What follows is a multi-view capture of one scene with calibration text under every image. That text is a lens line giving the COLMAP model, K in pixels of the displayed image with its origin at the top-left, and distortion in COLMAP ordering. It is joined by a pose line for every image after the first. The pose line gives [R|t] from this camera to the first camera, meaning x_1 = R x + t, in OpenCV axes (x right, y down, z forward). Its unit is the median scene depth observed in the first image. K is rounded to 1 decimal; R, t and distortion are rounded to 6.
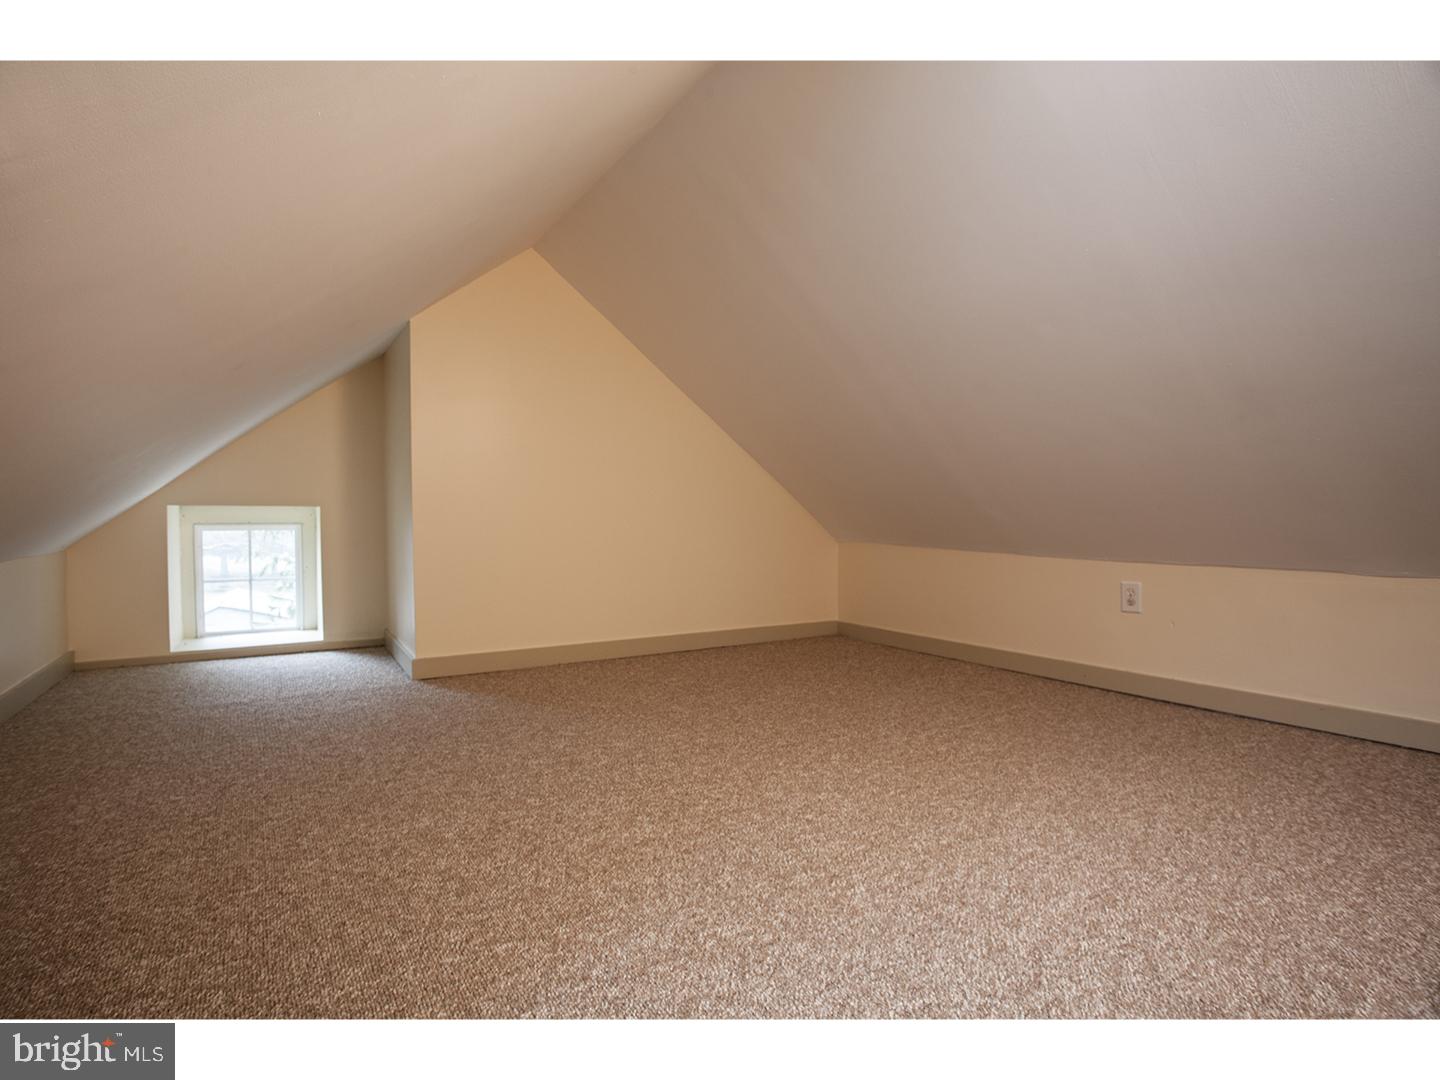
lens RADIAL K [[697.7, 0, 713.0], [0, 697.7, 541.4], [0, 0, 1]] dist [-0.003241, -0.000097]
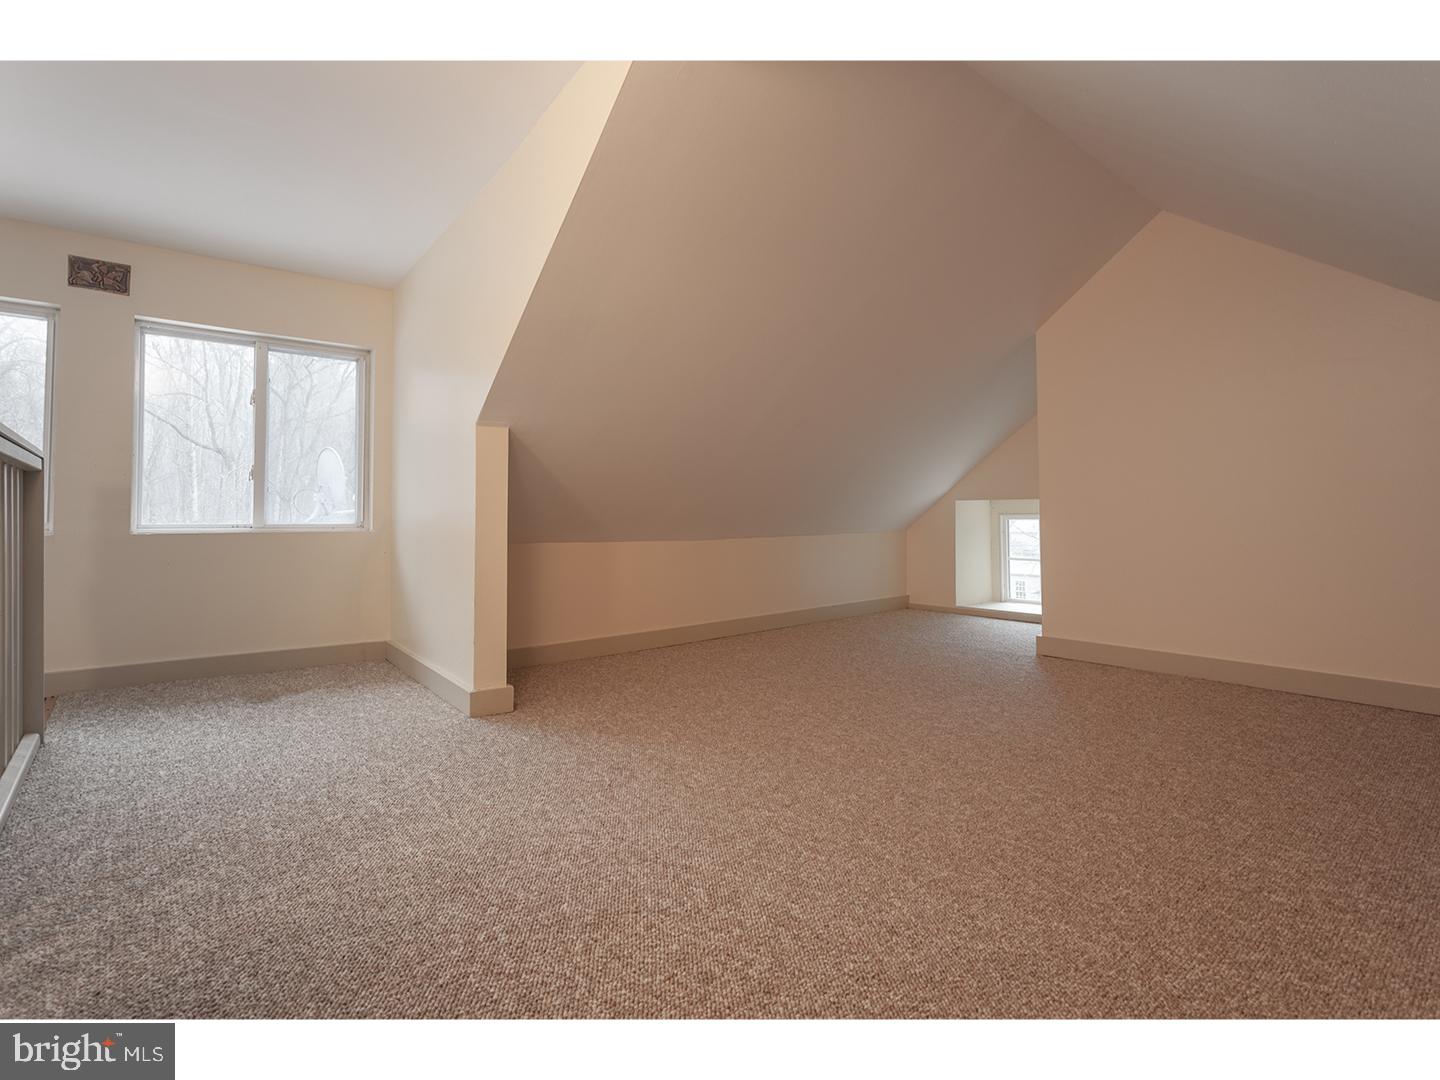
lens RADIAL K [[705.2, 0, 704.1], [0, 705.2, 538.3], [0, 0, 1]] dist [-0.006099, -0.000033]
pose [[0.084968, 0.020447, -0.996174, 0.943327], [-0.021121, 0.999602, 0.018716, 0.004800], [0.996160, 0.019450, 0.085366, 0.527013]]
